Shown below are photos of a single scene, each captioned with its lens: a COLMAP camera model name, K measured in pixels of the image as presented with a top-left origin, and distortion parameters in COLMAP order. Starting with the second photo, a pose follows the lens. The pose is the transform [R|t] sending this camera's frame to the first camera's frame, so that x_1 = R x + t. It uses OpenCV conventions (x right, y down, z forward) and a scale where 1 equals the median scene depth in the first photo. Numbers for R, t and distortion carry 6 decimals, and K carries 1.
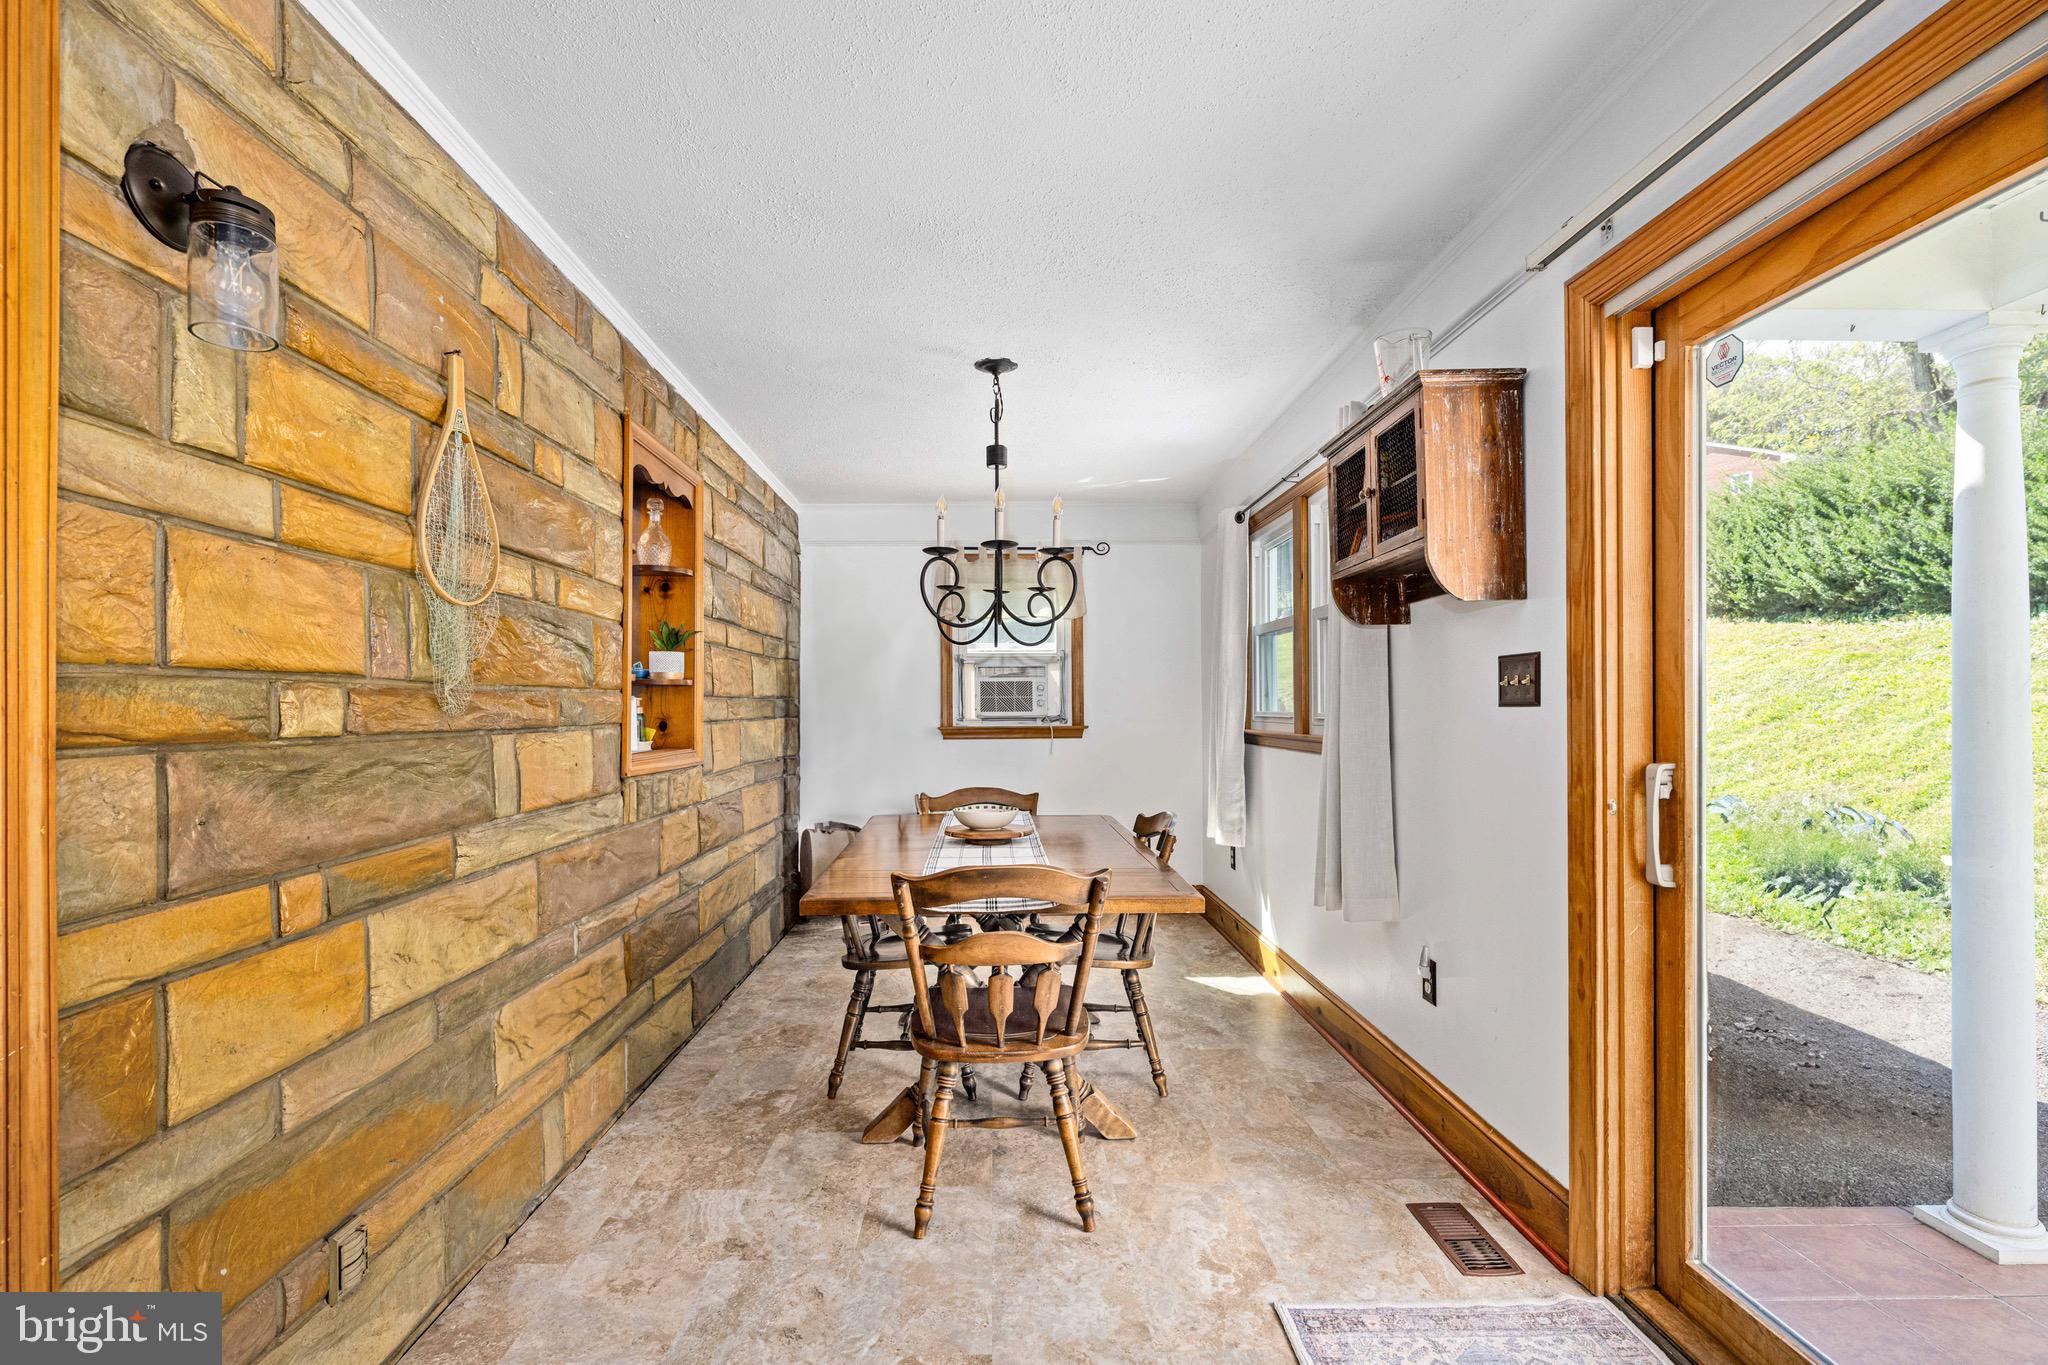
lens RADIAL K [[932.6, 0, 1014.7], [0, 932.6, 709.0], [0, 0, 1]] dist [0.003302, 0.000240]
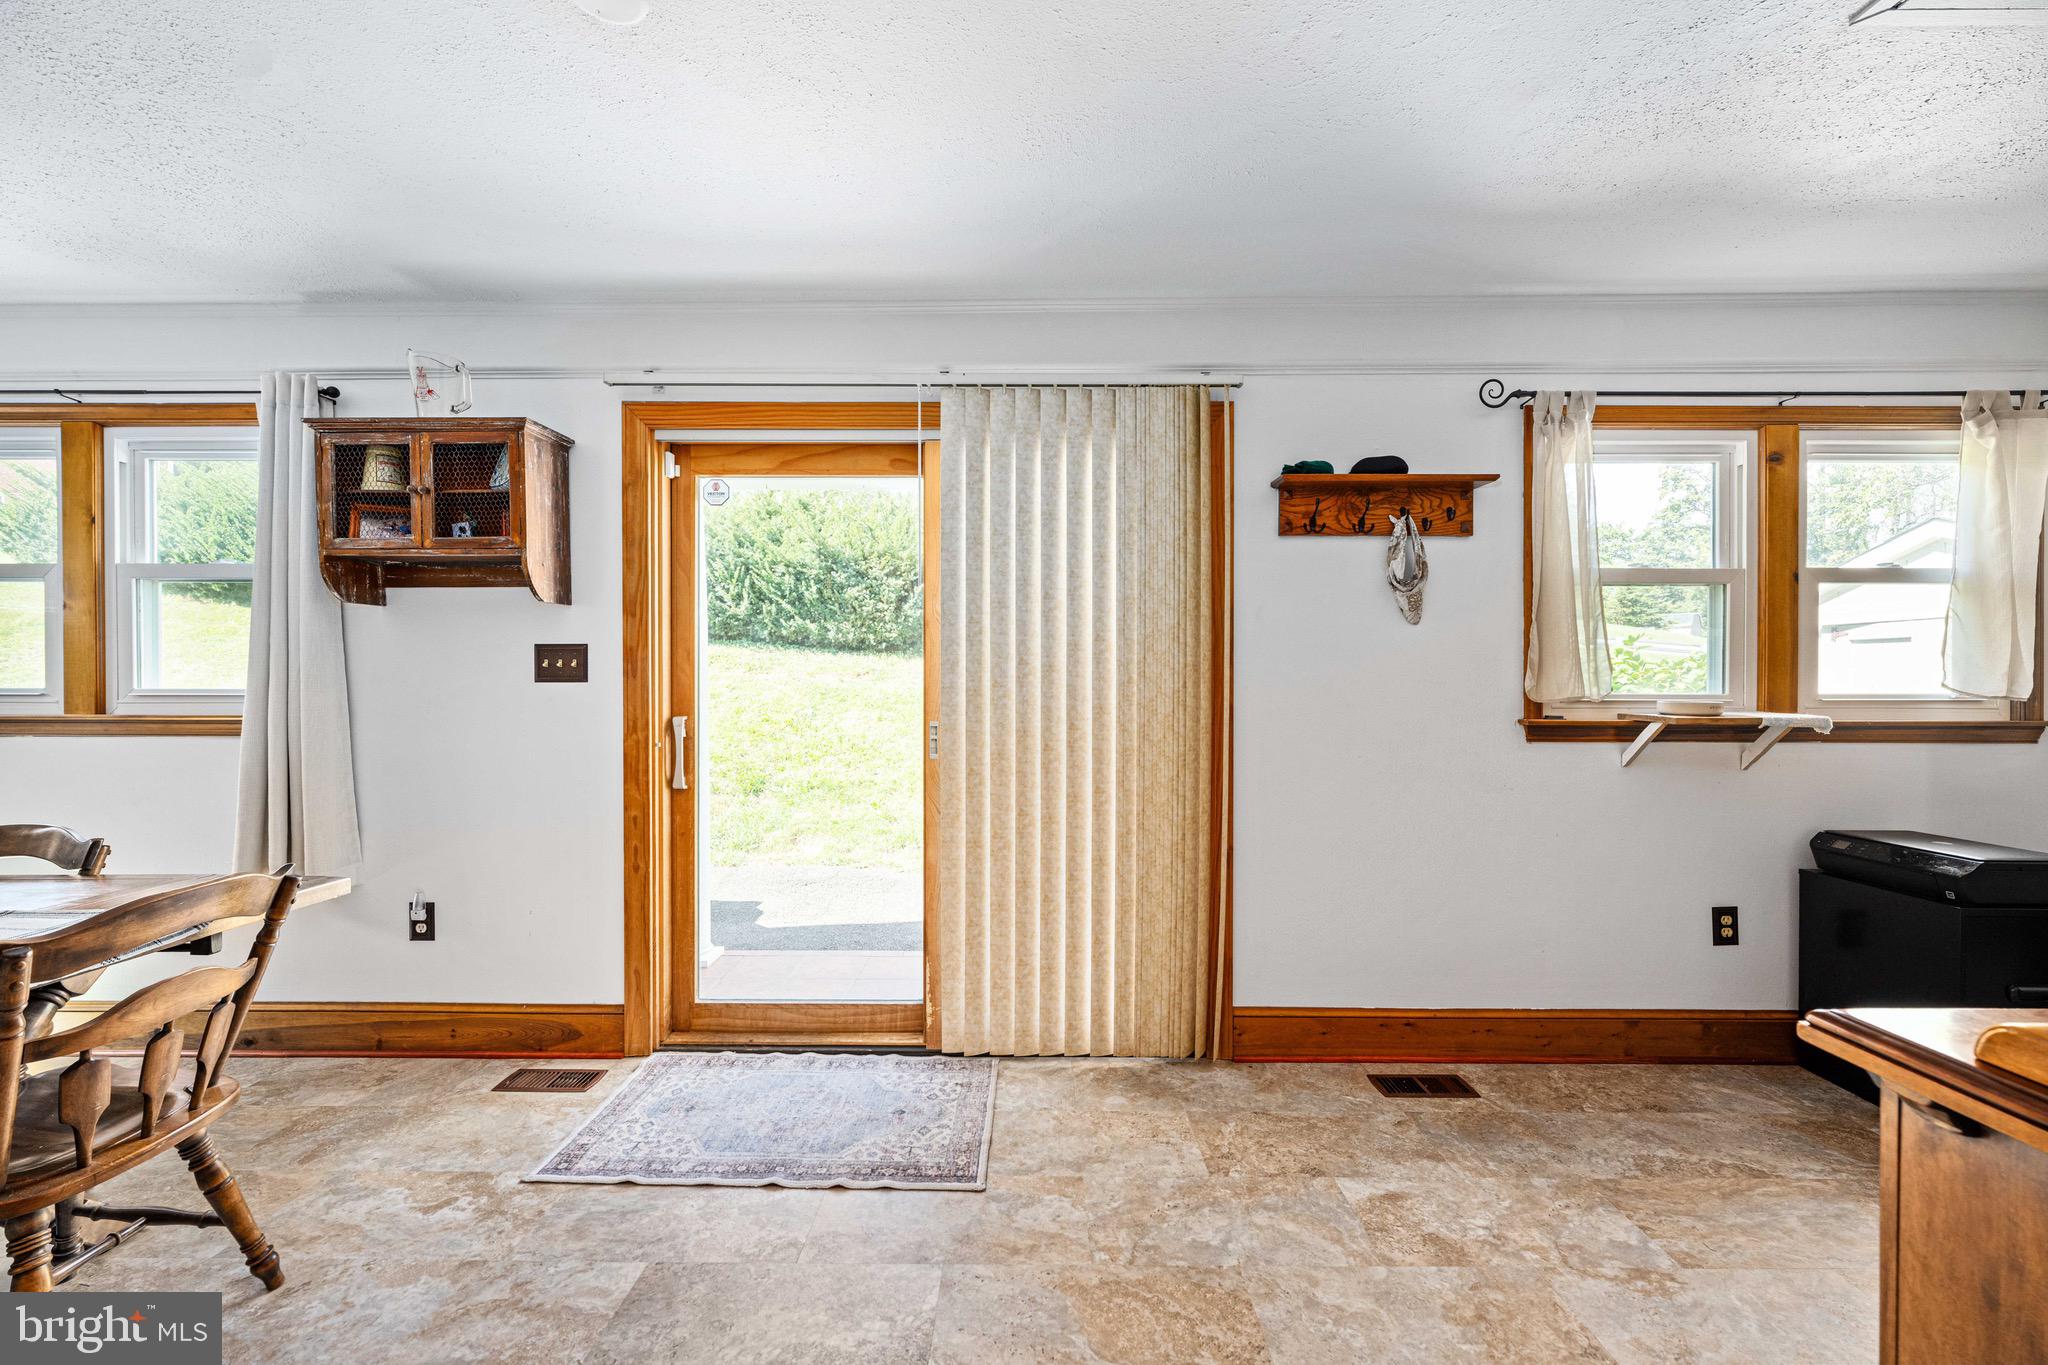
lens RADIAL K [[815.3, 0, 1024.9], [0, 815.3, 687.2], [0, 0, 1]] dist [0.000499, 0.000515]
pose [[0.034721, -0.000661, 0.999397, -0.706280], [-0.000995, 0.999999, 0.000696, 0.003189], [-0.999397, -0.001019, 0.034720, 0.304912]]
